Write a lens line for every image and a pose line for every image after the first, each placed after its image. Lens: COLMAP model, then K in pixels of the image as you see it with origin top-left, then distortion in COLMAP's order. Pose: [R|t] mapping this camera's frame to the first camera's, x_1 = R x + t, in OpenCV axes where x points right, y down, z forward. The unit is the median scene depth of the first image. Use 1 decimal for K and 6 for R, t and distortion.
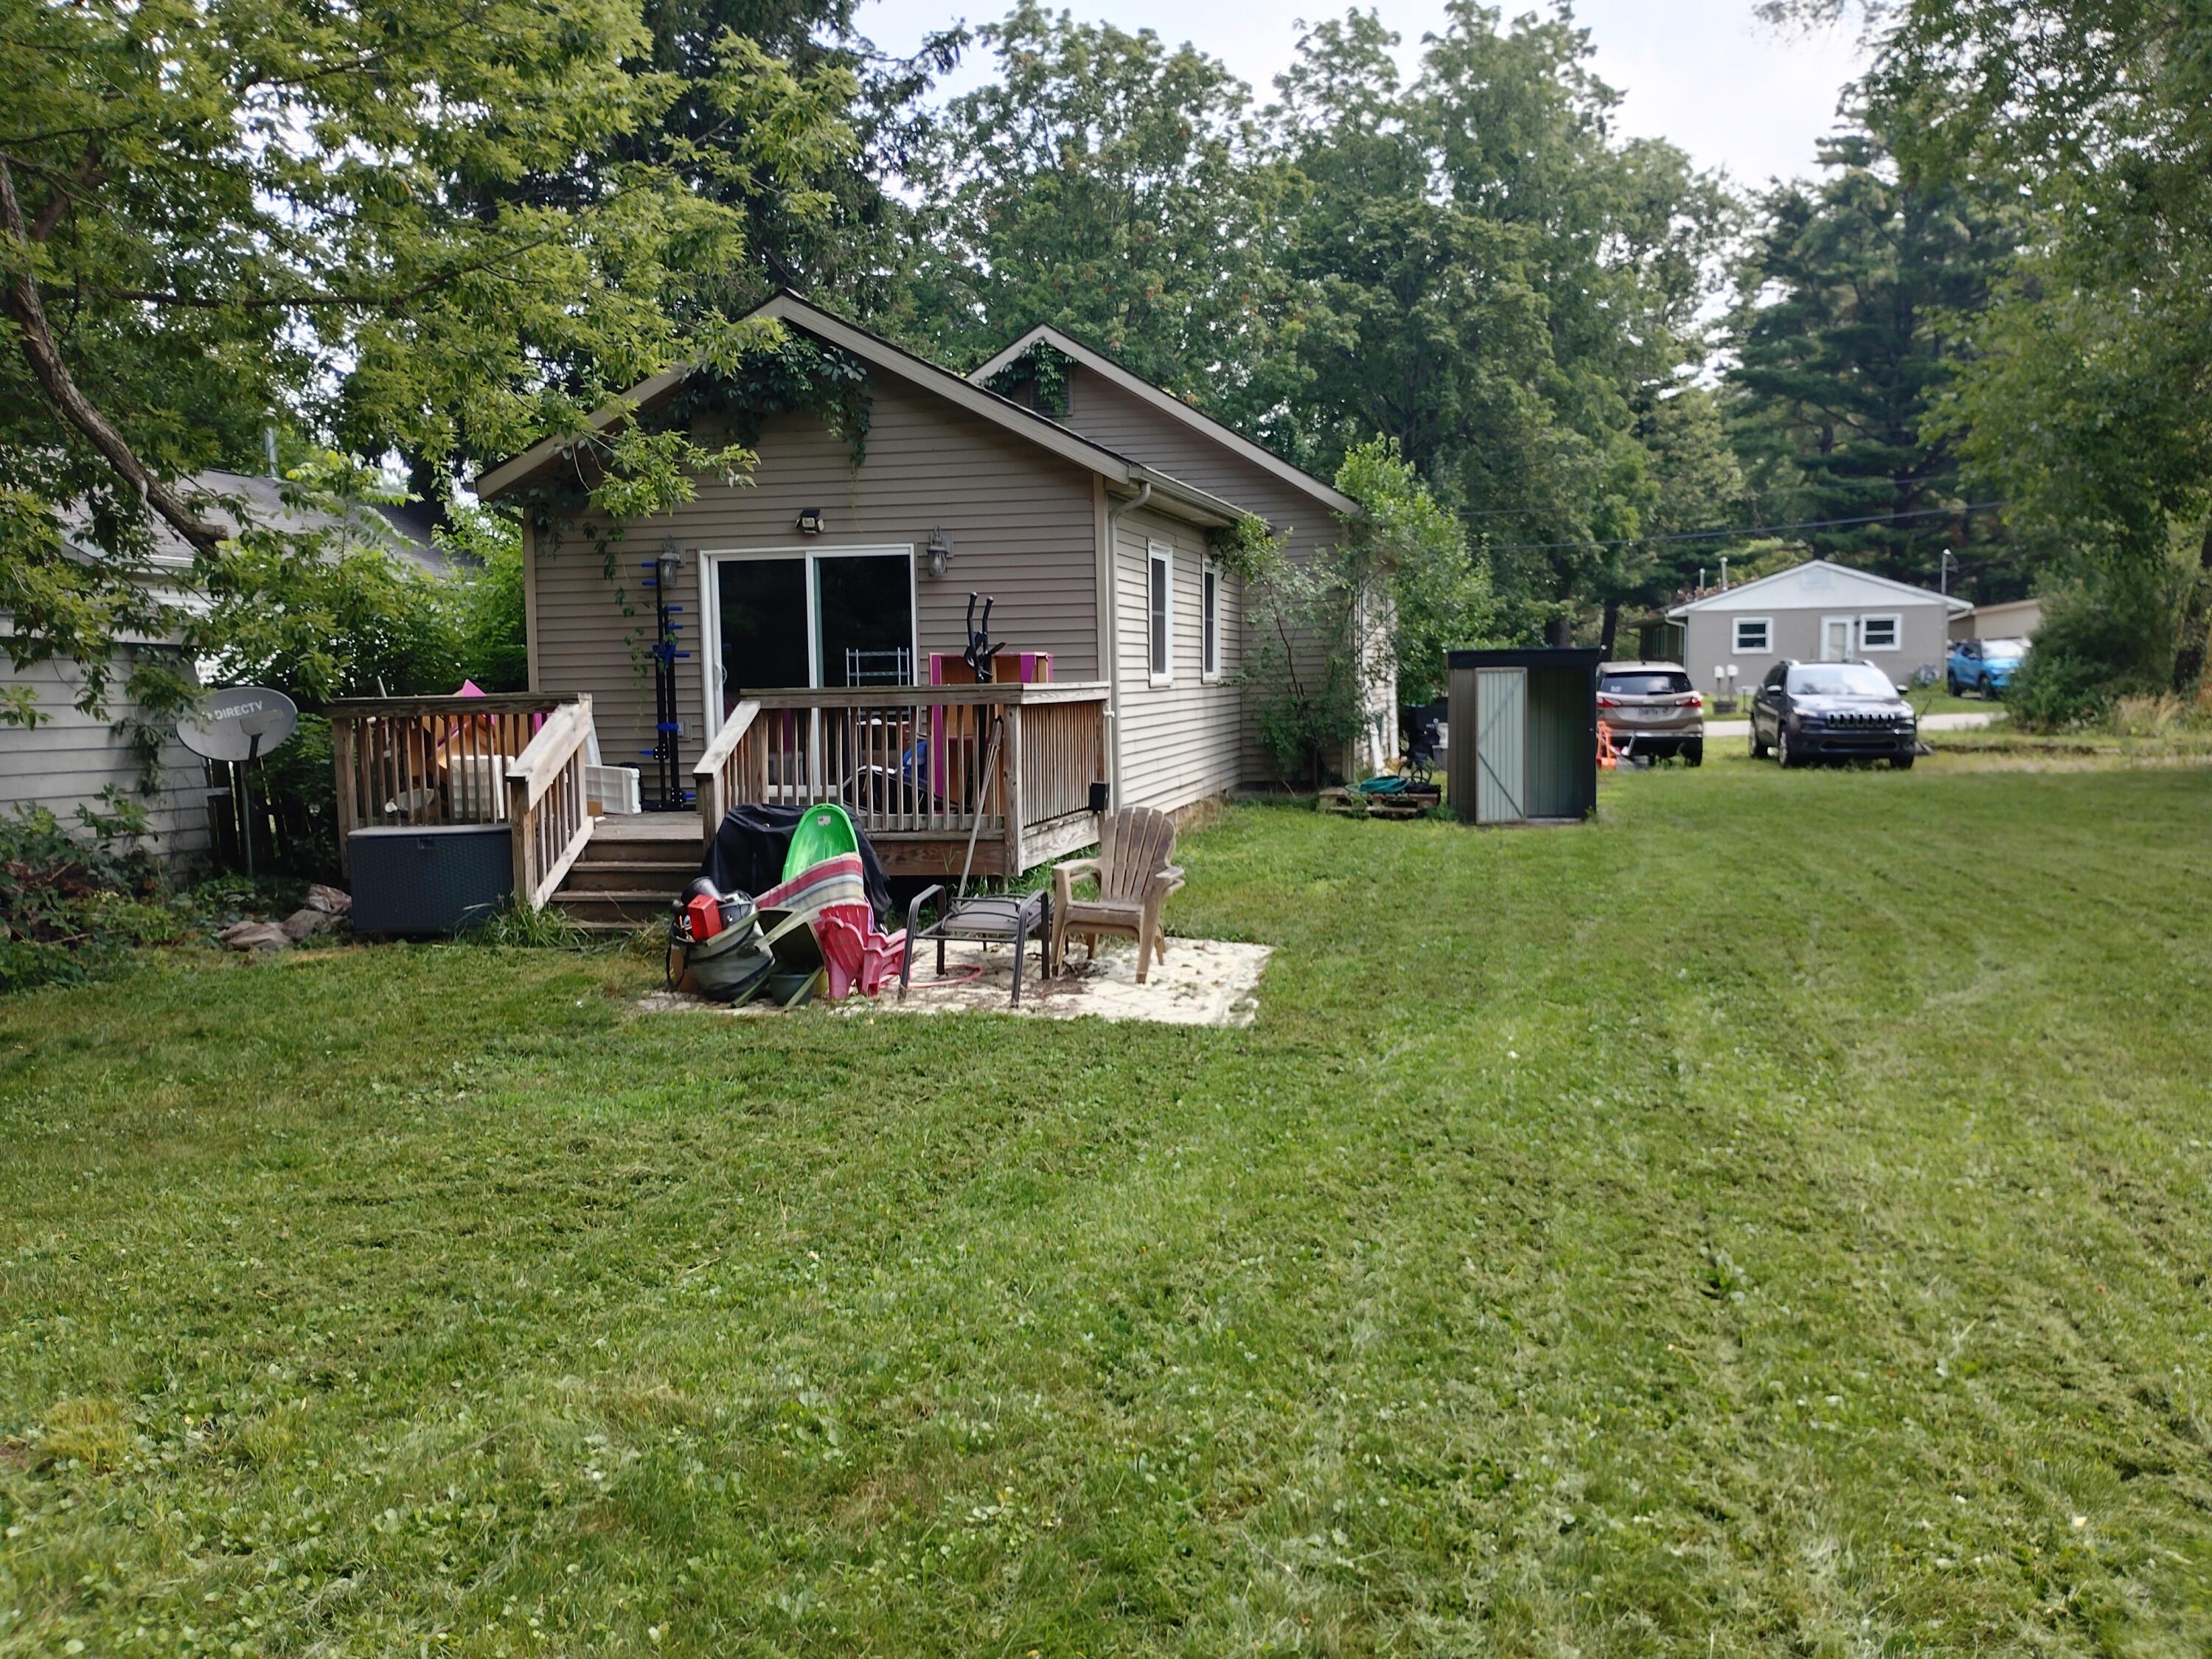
lens RADIAL K [[1735.6, 0, 1106.0], [0, 1735.6, 829.5], [0, 0, 1]] dist [0.032397, -0.002237]
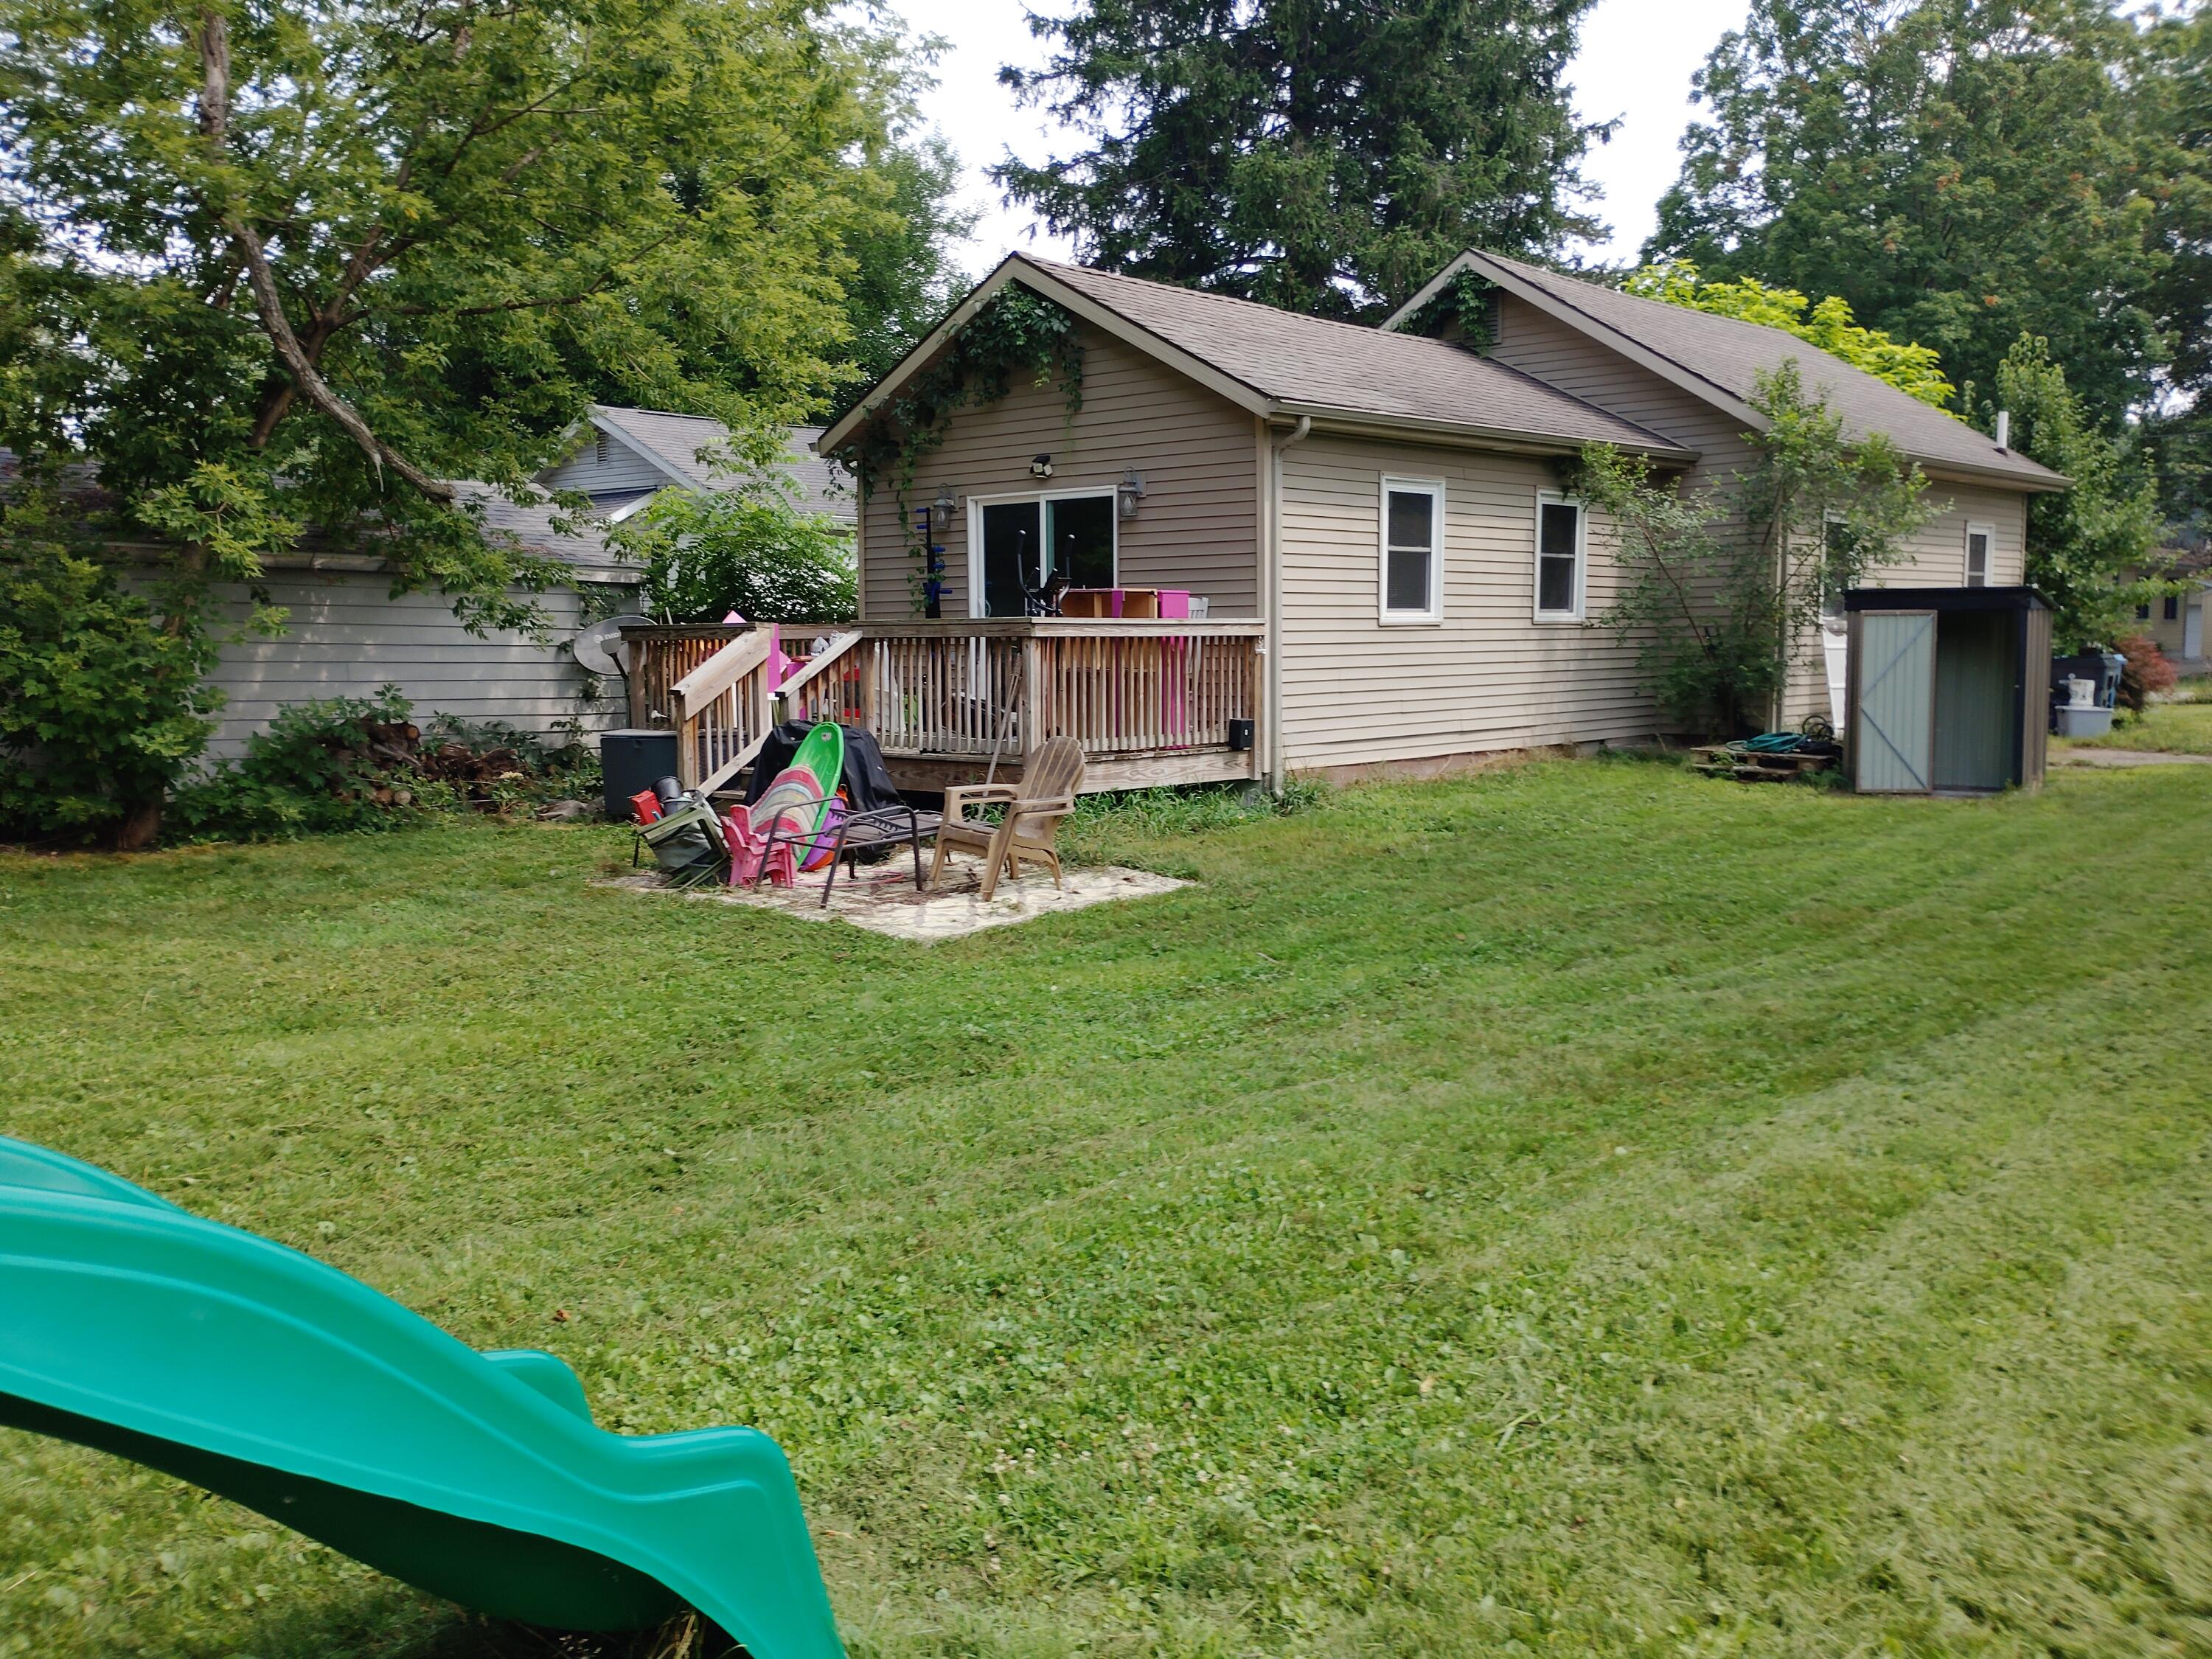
lens RADIAL K [[1727.8, 0, 1106.0], [0, 1727.8, 829.5], [0, 0, 1]] dist [0.058301, -0.064676]
pose [[0.871665, 0.070217, -0.485046, 0.509478], [-0.054963, 0.997446, 0.045621, -0.005778], [0.487010, -0.013106, 0.873298, 0.103054]]
